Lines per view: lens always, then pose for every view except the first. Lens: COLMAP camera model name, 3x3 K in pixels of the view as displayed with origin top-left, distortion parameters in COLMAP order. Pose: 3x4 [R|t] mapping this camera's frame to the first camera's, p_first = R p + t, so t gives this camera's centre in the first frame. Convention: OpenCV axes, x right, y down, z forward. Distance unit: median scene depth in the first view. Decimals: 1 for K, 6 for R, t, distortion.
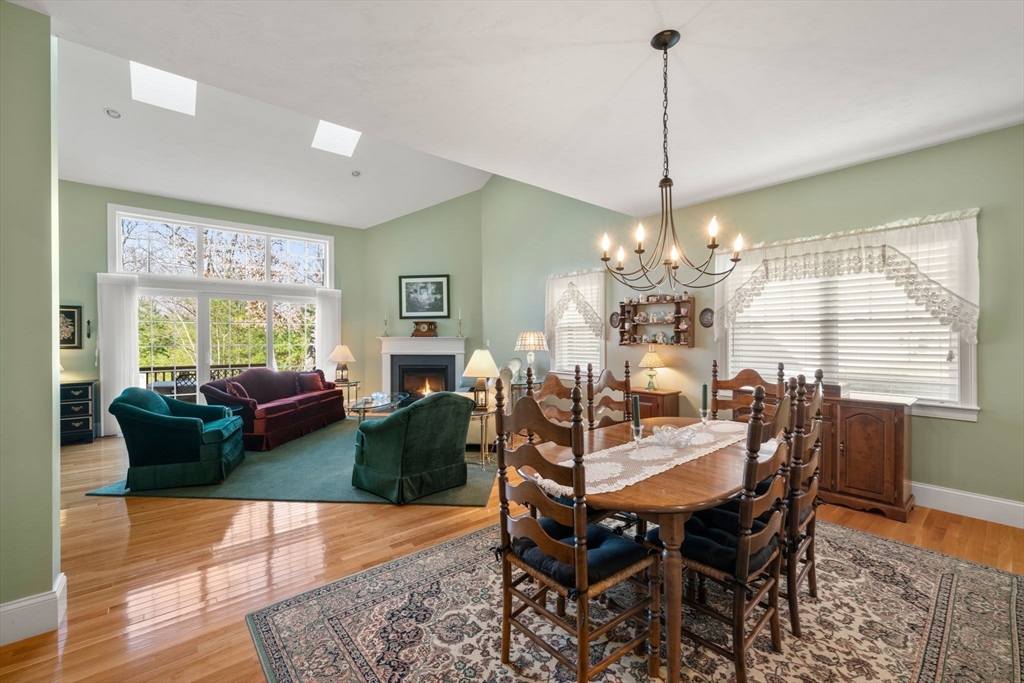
lens RADIAL K [[423.2, 0, 514.3], [0, 423.2, 339.1], [0, 0, 1]] dist [0.000233, -0.000107]
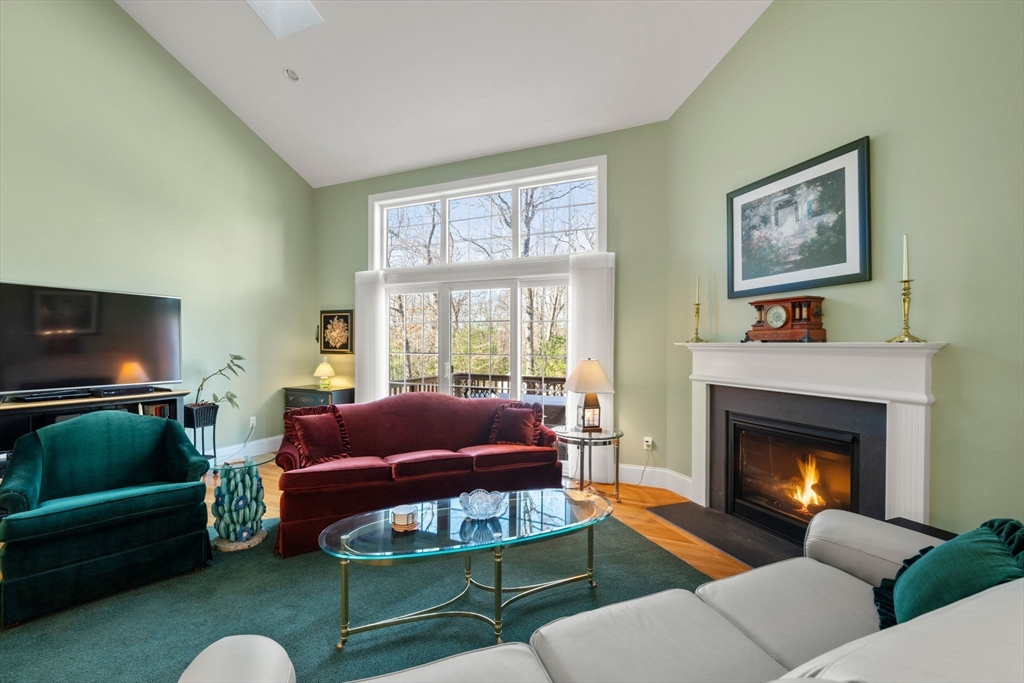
lens RADIAL K [[439.5, 0, 506.1], [0, 439.5, 345.9], [0, 0, 1]] dist [0.001452, 0.000082]
pose [[0.429436, 0.005245, -0.903082, 0.022281], [-0.010276, 0.999947, 0.000921, -0.000233], [0.903039, 0.008884, 0.429467, 0.685702]]
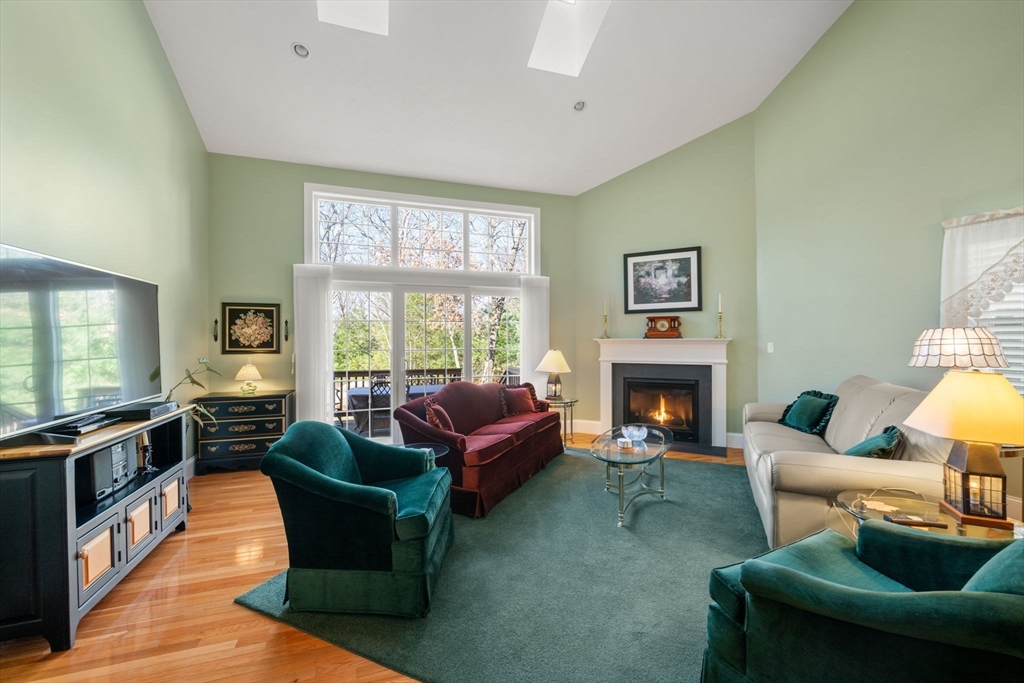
lens RADIAL K [[423.2, 0, 514.3], [0, 423.2, 339.1], [0, 0, 1]] dist [0.000233, -0.000107]
pose [[0.933676, -0.001834, -0.358115, -0.206699], [0.000763, 0.999995, -0.003130, -0.002357], [0.358119, 0.002649, 0.933672, 0.282775]]
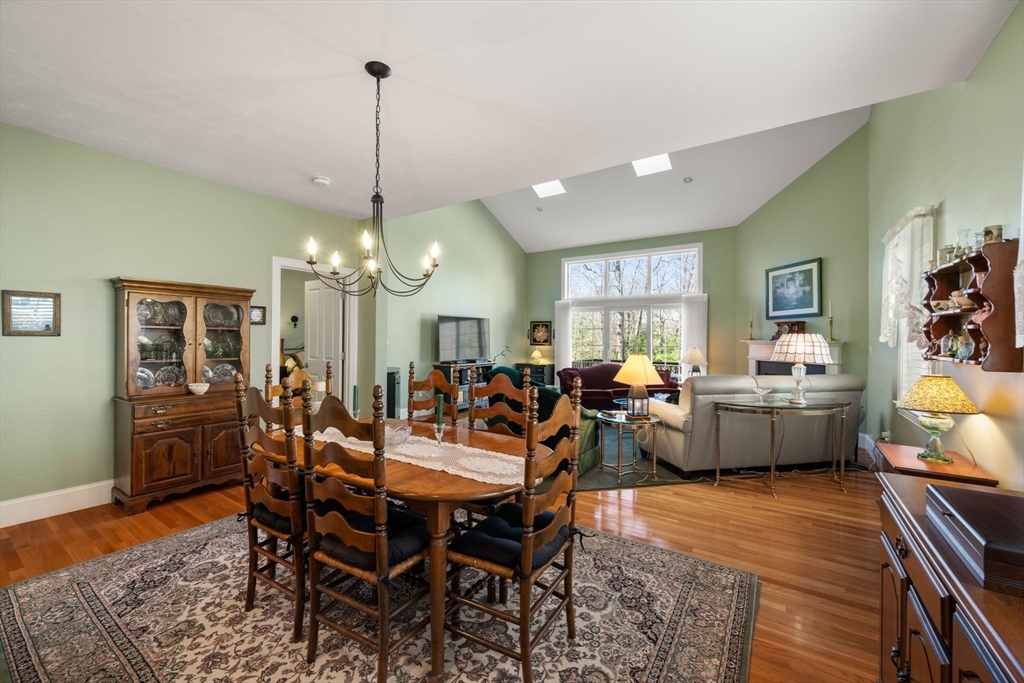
lens RADIAL K [[409.3, 0, 514.6], [0, 409.3, 340.5], [0, 0, 1]] dist [-0.000991, 0.000071]
pose [[0.272251, 0.007975, -0.962193, 0.430446], [-0.011175, 0.999924, 0.005126, -0.003857], [0.962161, 0.009357, 0.272320, 0.307352]]
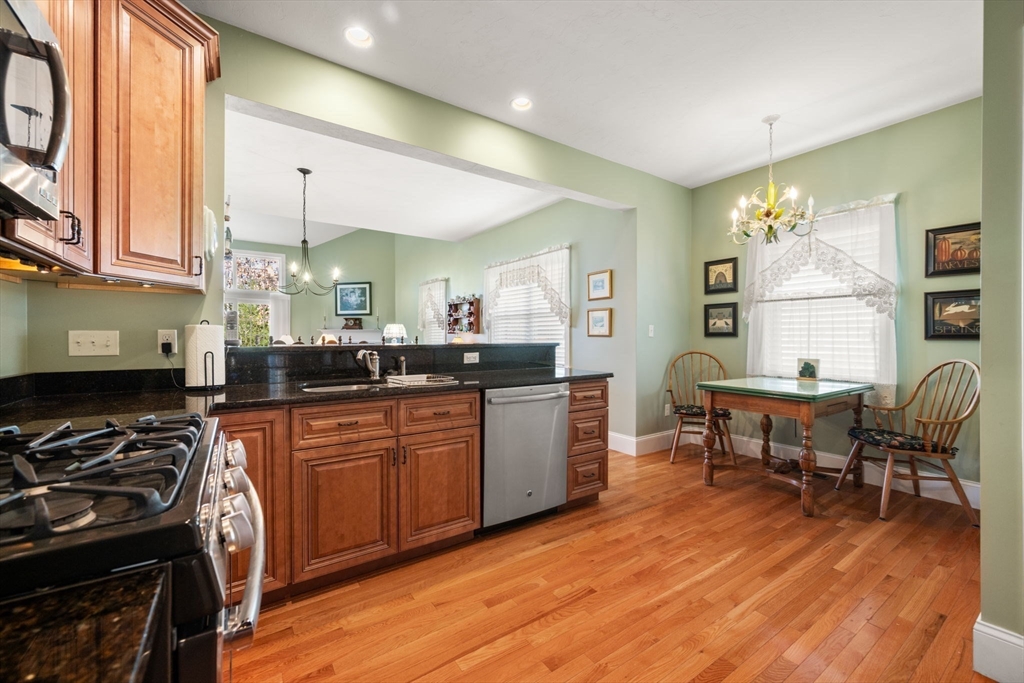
lens RADIAL K [[409.3, 0, 514.6], [0, 409.3, 340.5], [0, 0, 1]] dist [-0.000991, 0.000071]
pose [[0.995737, 0.005422, -0.092080, 0.440723], [-0.005131, 0.999981, 0.003404, 0.023830], [0.092096, -0.002917, 0.995746, -0.237735]]
